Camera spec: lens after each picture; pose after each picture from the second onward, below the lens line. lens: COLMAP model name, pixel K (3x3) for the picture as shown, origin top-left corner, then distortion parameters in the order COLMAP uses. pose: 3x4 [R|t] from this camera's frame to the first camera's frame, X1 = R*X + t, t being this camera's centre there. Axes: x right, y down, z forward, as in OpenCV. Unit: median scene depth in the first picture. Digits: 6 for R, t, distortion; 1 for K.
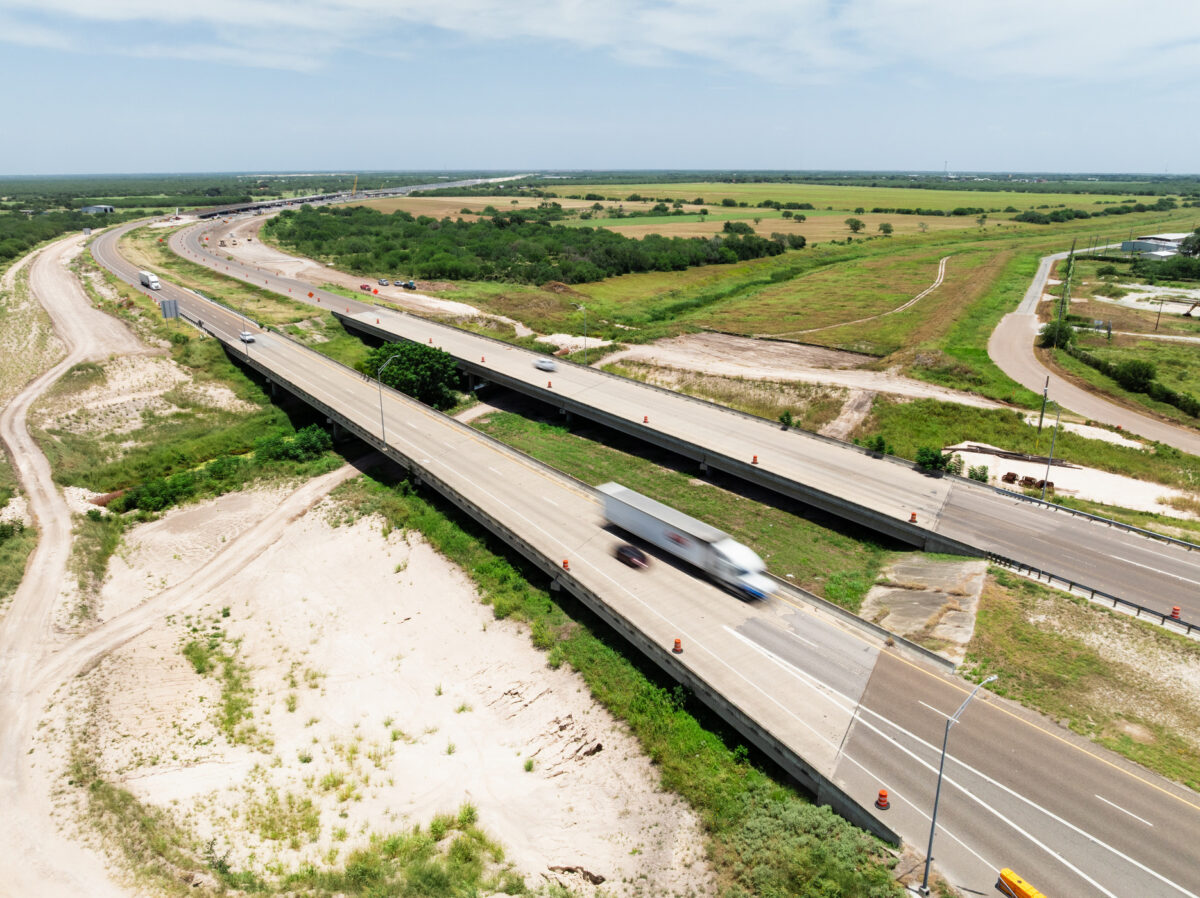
lens RADIAL K [[867.4, 0, 600.0], [0, 867.4, 449.0], [0, 0, 1]] dist [-0.047378, -0.002220]
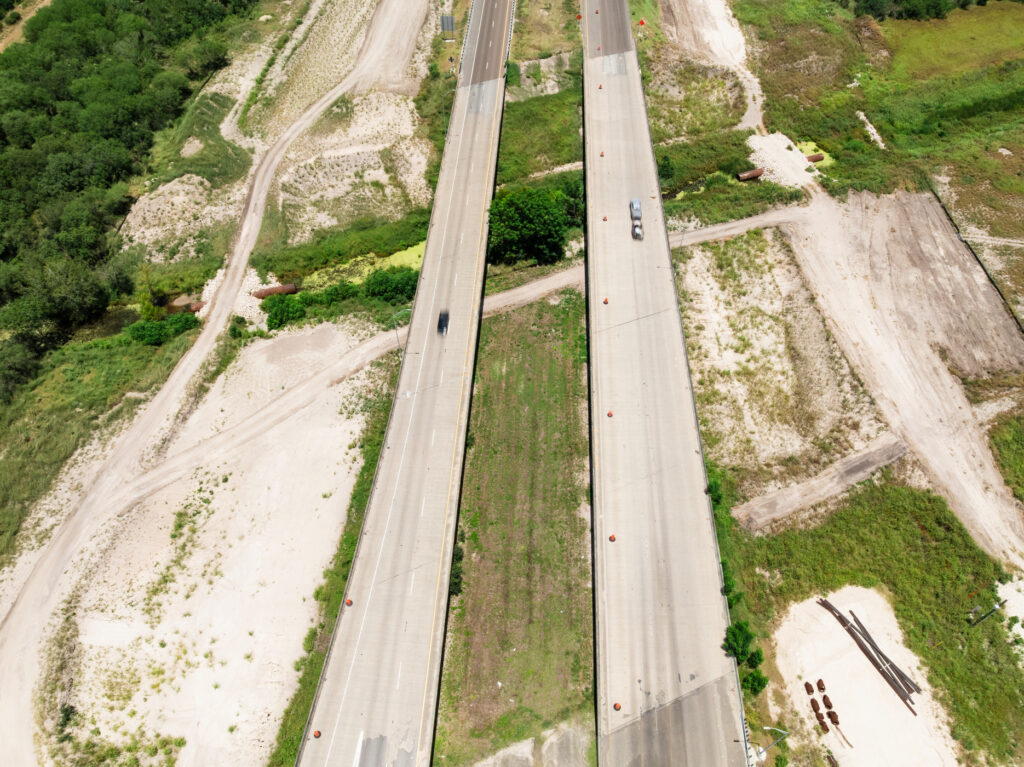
lens RADIAL K [[740.1, 0, 512.0], [0, 740.1, 383.5], [0, 0, 1]] dist [-0.047378, -0.002220]
pose [[0.788458, 0.475338, -0.390368, 0.348536], [-0.202596, 0.799935, 0.564853, -0.656392], [0.580765, -0.366276, 0.727017, 0.279231]]
